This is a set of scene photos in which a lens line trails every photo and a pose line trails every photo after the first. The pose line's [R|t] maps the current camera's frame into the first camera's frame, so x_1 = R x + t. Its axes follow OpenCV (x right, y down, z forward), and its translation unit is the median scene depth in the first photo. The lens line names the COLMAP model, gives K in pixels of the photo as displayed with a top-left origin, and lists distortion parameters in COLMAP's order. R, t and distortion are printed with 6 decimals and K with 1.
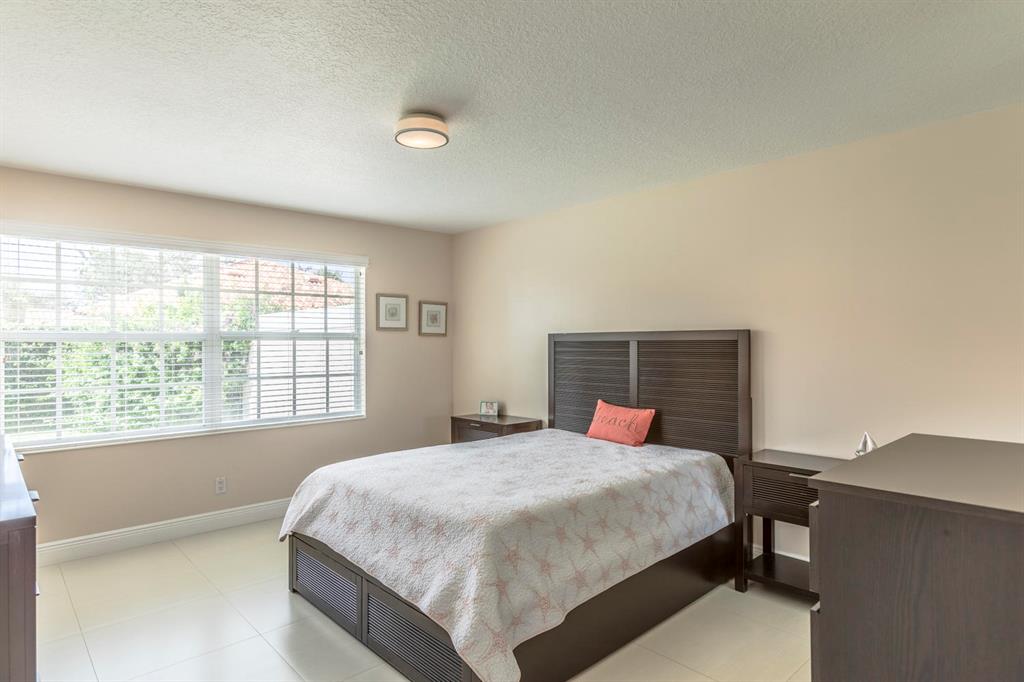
lens RADIAL K [[566.8, 0, 512.0], [0, 566.8, 341.0], [0, 0, 1]] dist [0.002246, 0.001064]
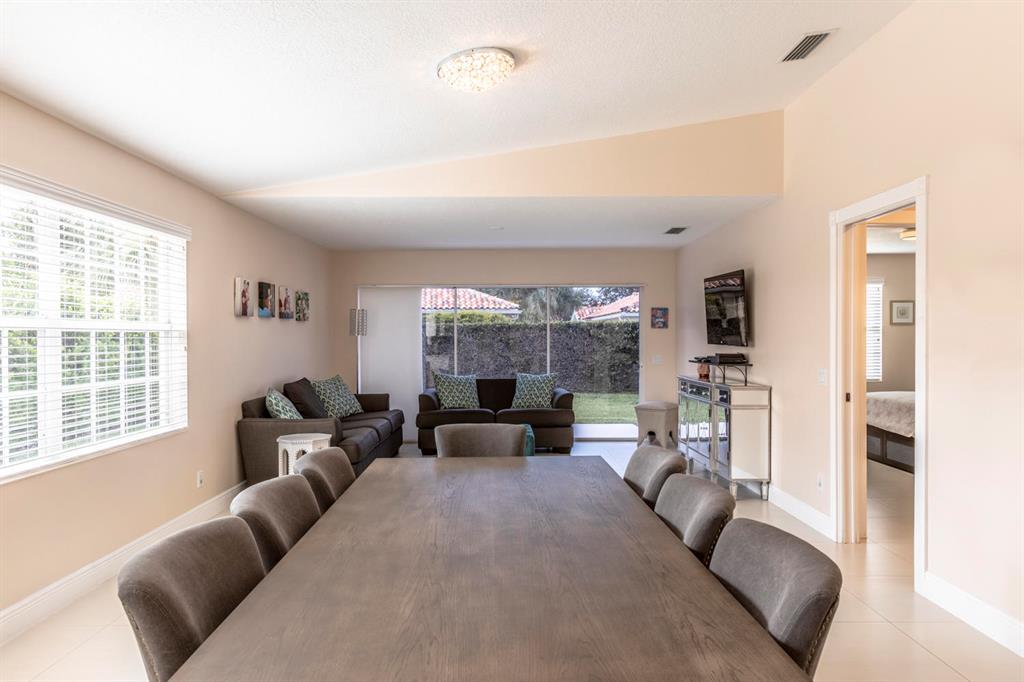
lens RADIAL K [[676.8, 0, 512.0], [0, 676.8, 341.0], [0, 0, 1]] dist [-0.001946, 0.001126]
pose [[0.736126, 0.004038, -0.676833, 0.257800], [0.003877, 0.999941, 0.010182, 0.003090], [0.676834, -0.010119, 0.736066, -1.088187]]
